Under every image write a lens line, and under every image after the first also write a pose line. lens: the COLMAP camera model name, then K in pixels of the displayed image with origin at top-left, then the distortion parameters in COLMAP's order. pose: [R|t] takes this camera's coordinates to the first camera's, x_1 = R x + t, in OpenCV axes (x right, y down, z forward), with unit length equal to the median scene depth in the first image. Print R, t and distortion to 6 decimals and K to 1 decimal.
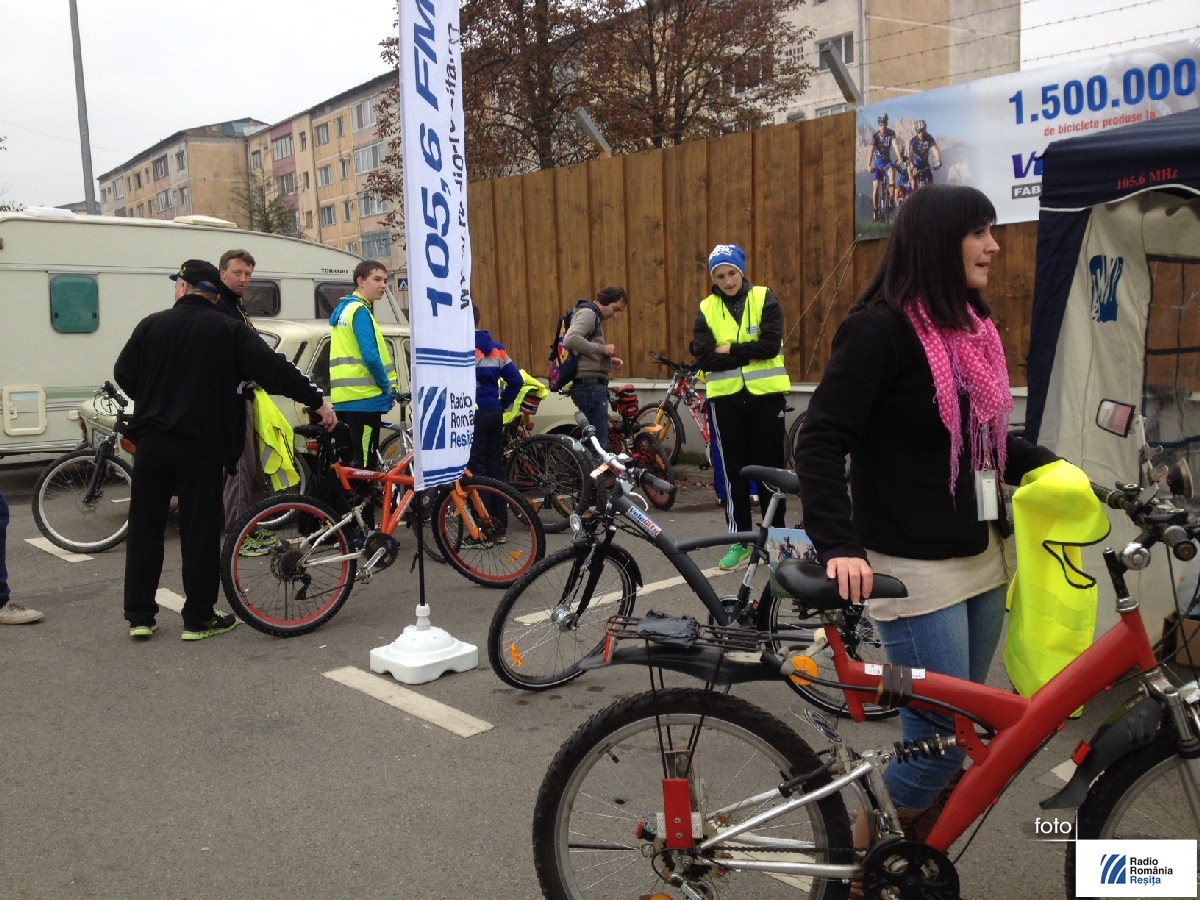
lens RADIAL K [[1128.0, 0, 592.5], [0, 1128.0, 453.9], [0, 0, 1]] dist [0.206829, -0.483376]
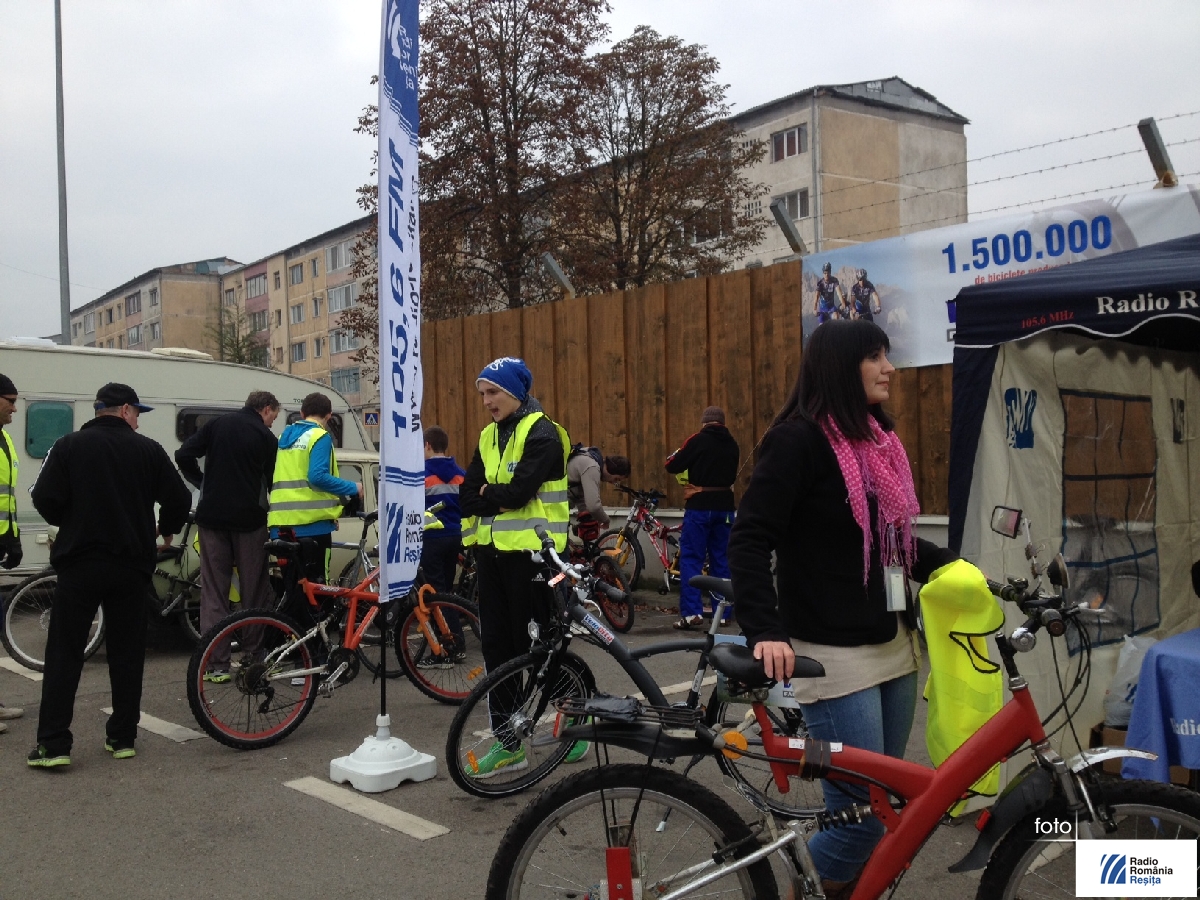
lens RADIAL K [[1128.0, 0, 592.5], [0, 1128.0, 453.9], [0, 0, 1]] dist [0.206829, -0.483376]
pose [[0.999489, 0.011482, 0.029829, 0.002798], [-0.007839, 0.992804, -0.119493, 0.010378], [-0.030986, 0.119198, 0.992387, -0.029833]]
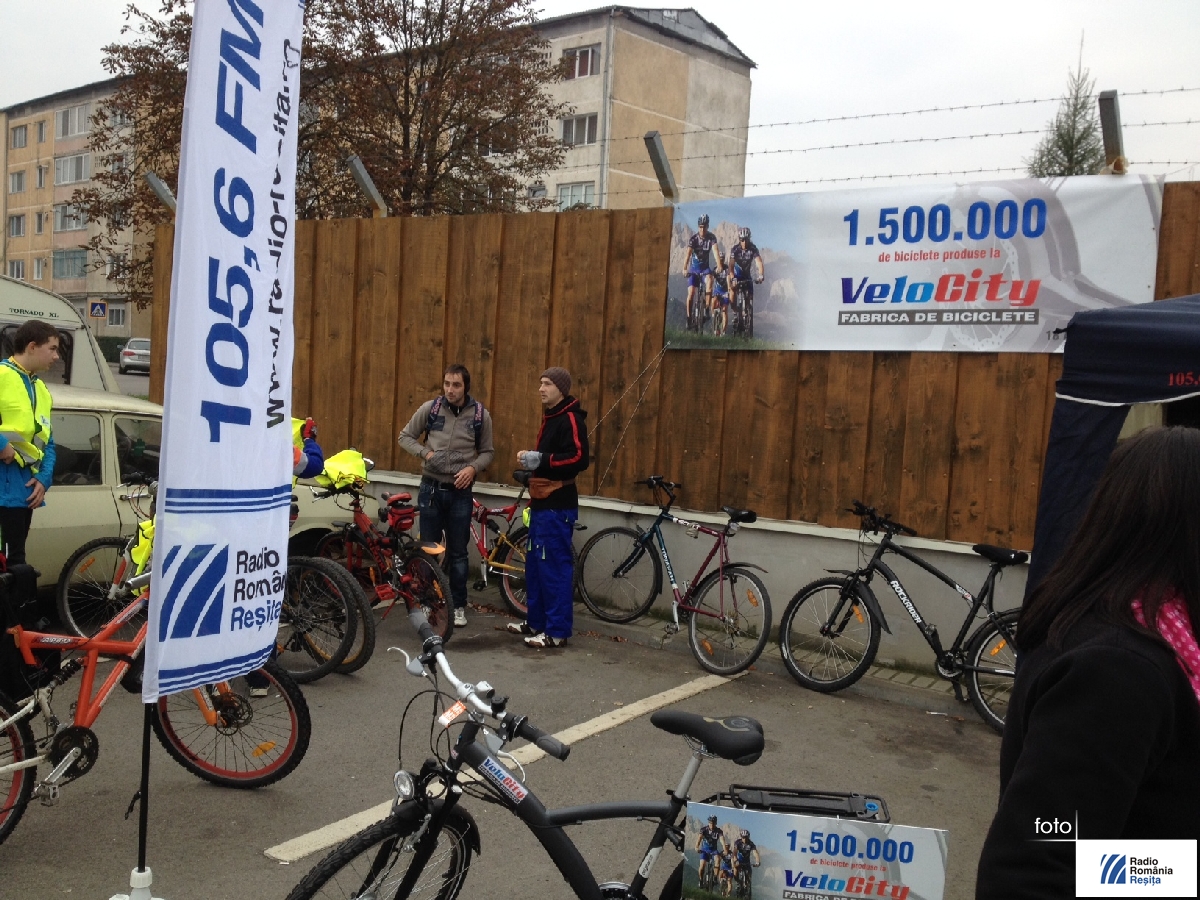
lens RADIAL K [[1132.3, 0, 585.6], [0, 1132.3, 463.7], [0, 0, 1]] dist [0.190600, -0.448191]
pose [[0.967290, 0.071614, 0.243353, -0.039219], [-0.062043, 0.996977, -0.046781, -0.044815], [-0.245968, 0.030153, 0.968809, 0.133855]]
